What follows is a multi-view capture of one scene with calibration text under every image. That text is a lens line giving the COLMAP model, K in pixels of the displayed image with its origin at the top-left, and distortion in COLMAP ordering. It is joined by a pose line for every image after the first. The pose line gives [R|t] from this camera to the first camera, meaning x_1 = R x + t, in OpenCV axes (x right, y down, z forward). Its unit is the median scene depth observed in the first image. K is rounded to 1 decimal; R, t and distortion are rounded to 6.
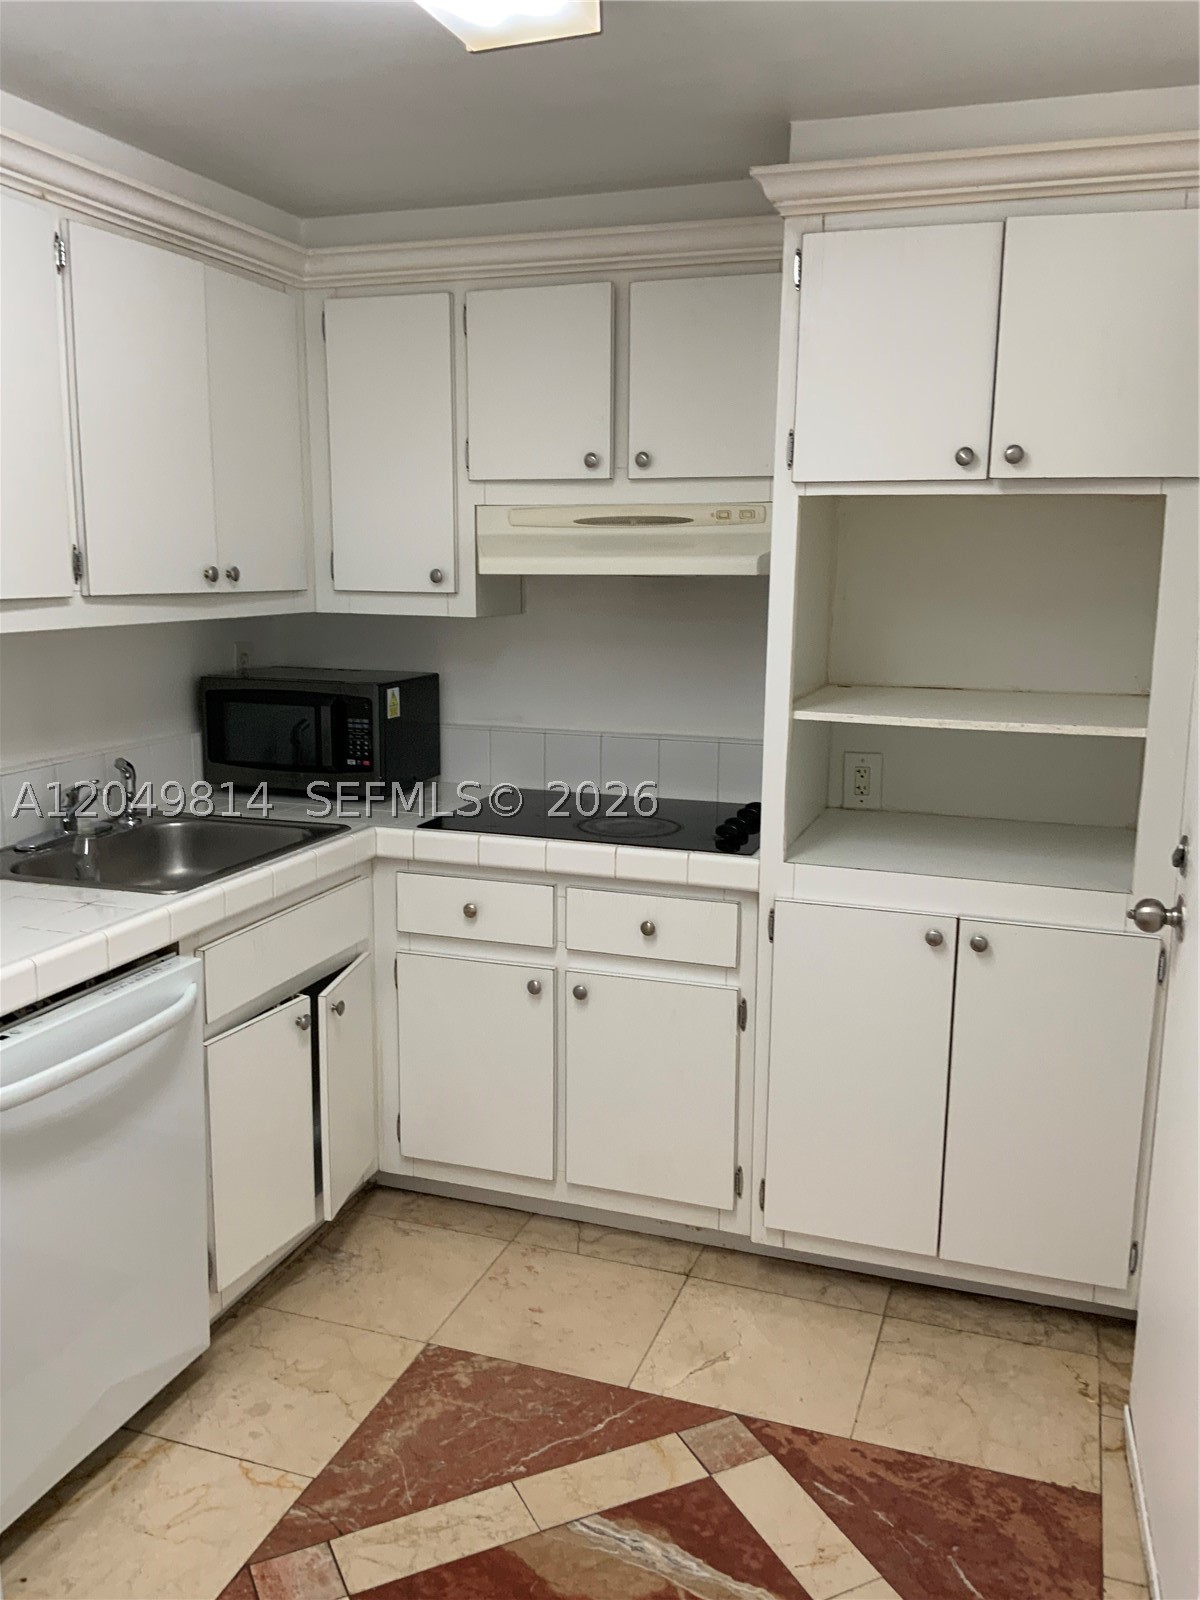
lens RADIAL K [[1320.8, 0, 634.5], [0, 1320.8, 805.7], [0, 0, 1]] dist [0.104366, -0.194476]
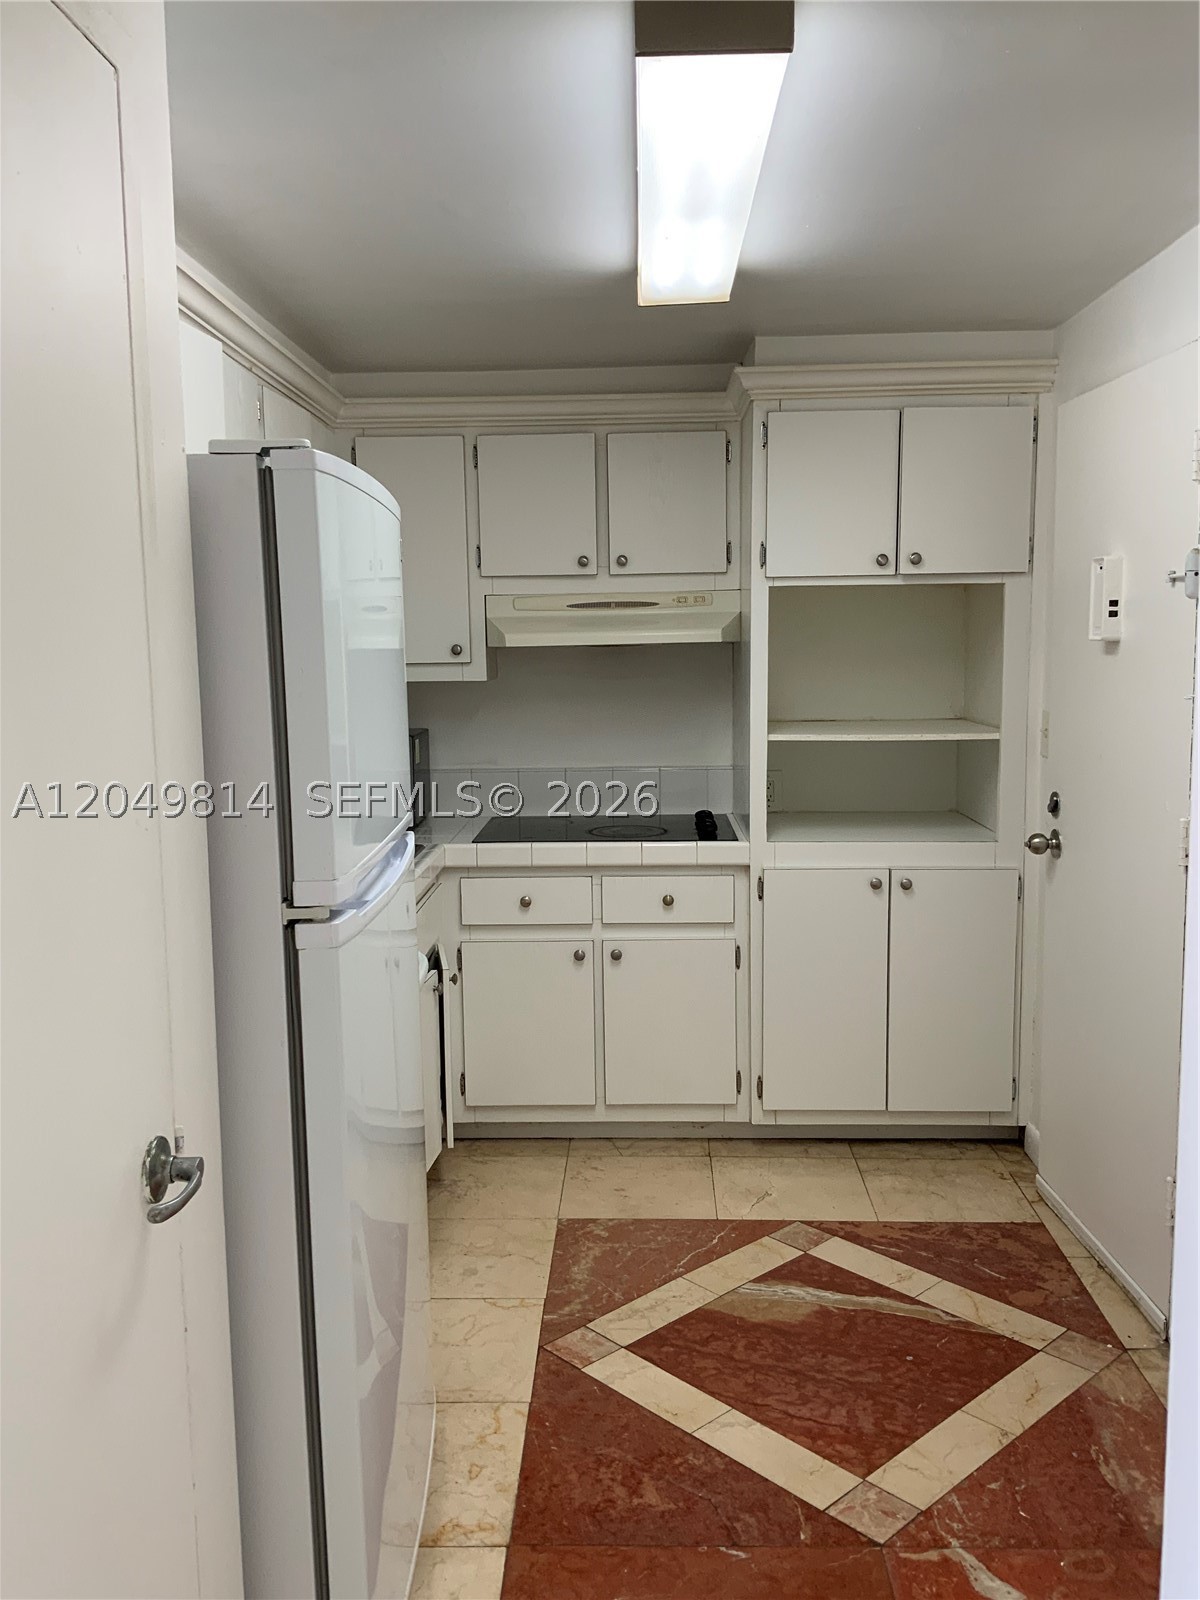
lens RADIAL K [[1320.8, 0, 627.9], [0, 1320.8, 802.9], [0, 0, 1]] dist [0.104366, -0.194476]
pose [[0.953084, -0.059573, 0.296787, -0.410785], [0.077904, 0.995690, -0.050315, 0.056013], [-0.292510, 0.071075, 0.953617, -0.280681]]
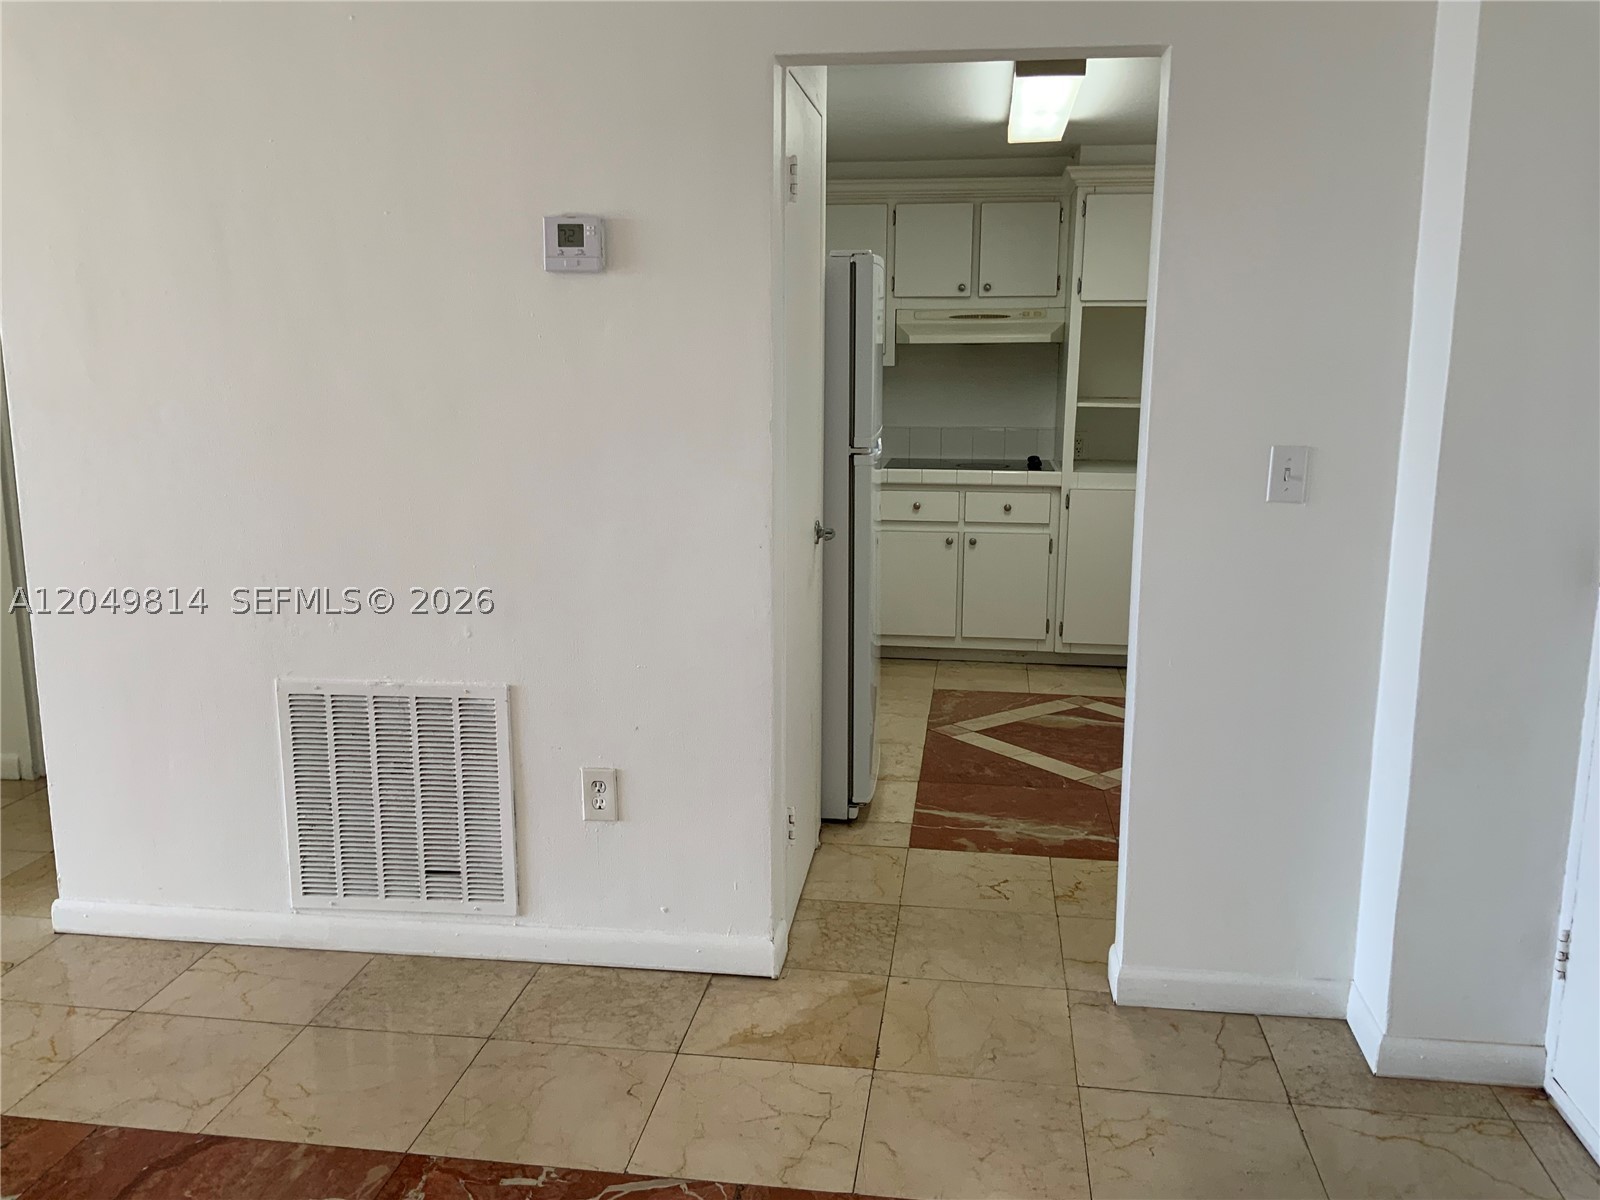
lens RADIAL K [[1320.8, 0, 812.1], [0, 1320.8, 609.3], [0, 0, 1]] dist [0.104366, -0.194476]
pose [[0.981690, -0.042321, 0.185725, -0.681823], [0.039692, 0.999053, 0.017849, 0.198668], [-0.186304, -0.010150, 0.982440, -1.017803]]
